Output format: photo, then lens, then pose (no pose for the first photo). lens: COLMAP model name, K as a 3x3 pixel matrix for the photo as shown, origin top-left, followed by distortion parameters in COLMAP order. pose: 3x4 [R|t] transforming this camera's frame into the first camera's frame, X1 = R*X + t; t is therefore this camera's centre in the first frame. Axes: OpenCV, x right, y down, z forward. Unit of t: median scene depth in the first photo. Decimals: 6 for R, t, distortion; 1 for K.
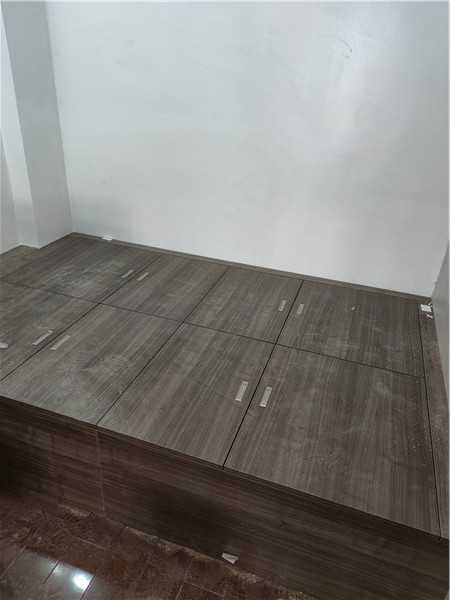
lens RADIAL K [[426.7, 0, 215.0], [0, 426.7, 297.8], [0, 0, 1]] dist [0.039195, -0.024921]
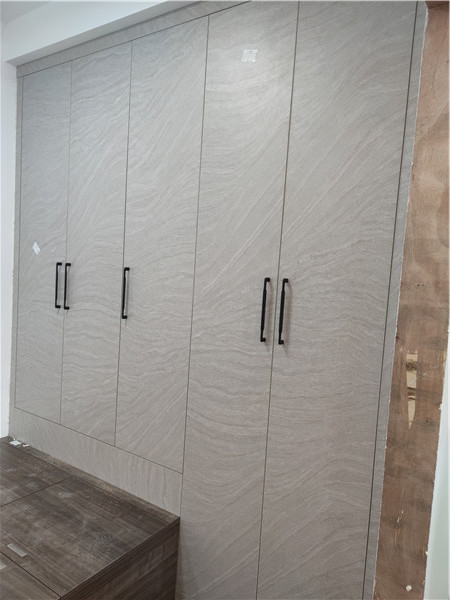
lens RADIAL K [[426.7, 0, 215.0], [0, 426.7, 297.8], [0, 0, 1]] dist [0.039195, -0.024921]
pose [[0.241459, -0.067198, 0.968082, -0.725281], [0.399131, 0.916188, -0.035955, -0.112233], [-0.884529, 0.395074, 0.248043, 0.004689]]
